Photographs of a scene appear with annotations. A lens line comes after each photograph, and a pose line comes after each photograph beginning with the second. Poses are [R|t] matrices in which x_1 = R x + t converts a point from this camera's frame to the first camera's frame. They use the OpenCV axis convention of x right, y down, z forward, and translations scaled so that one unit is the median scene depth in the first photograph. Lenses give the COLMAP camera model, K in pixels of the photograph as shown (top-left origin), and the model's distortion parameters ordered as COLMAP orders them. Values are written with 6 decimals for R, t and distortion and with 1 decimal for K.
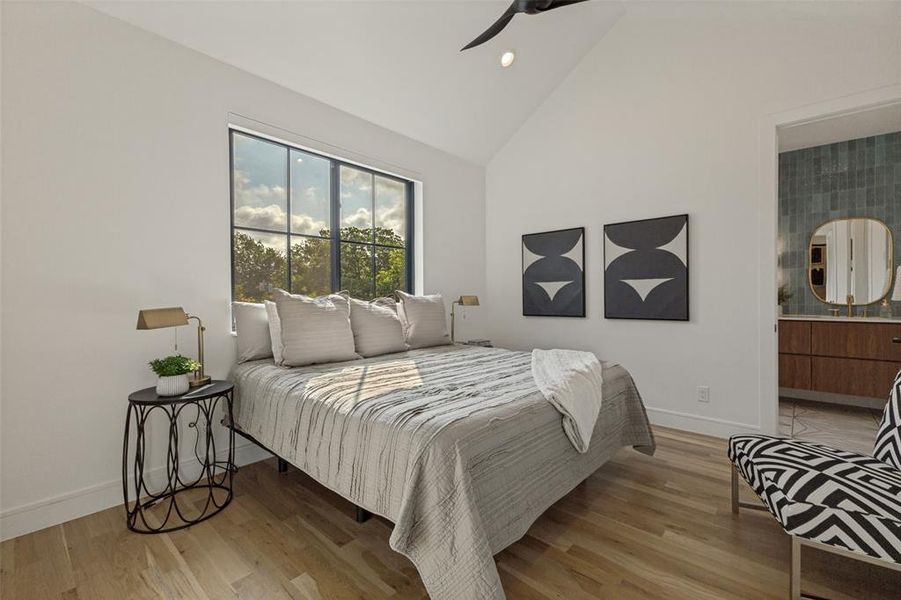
lens RADIAL K [[390.0, 0, 449.4], [0, 390.0, 297.1], [0, 0, 1]] dist [0.003371, 0.000402]
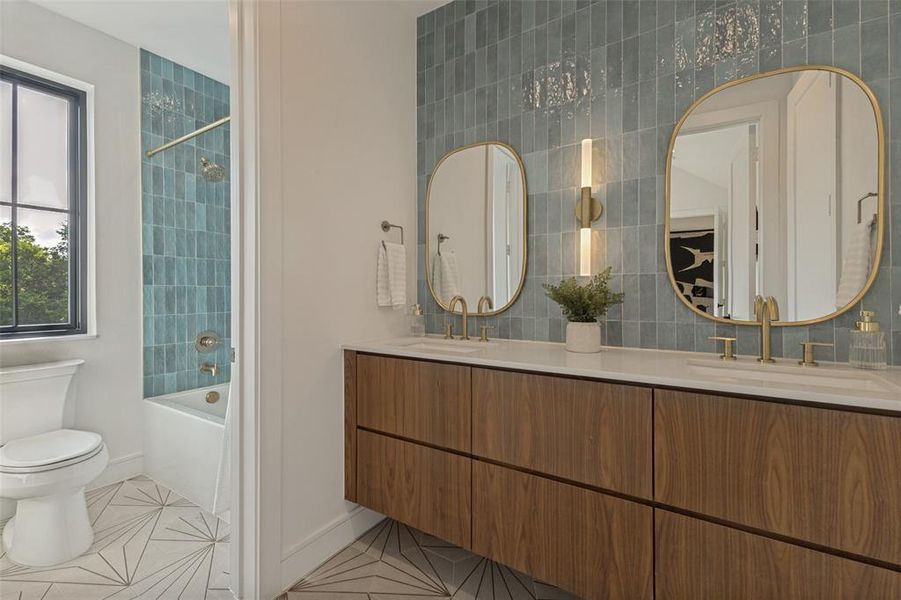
lens RADIAL K [[390.0, 0, 451.7], [0, 390.0, 301.5], [0, 0, 1]] dist [0.003371, 0.000402]
pose [[0.986968, 0.006892, 0.160767, 0.702629], [-0.006462, 0.999974, -0.003199, 0.002092], [-0.160785, 0.002119, 0.986987, 0.710477]]
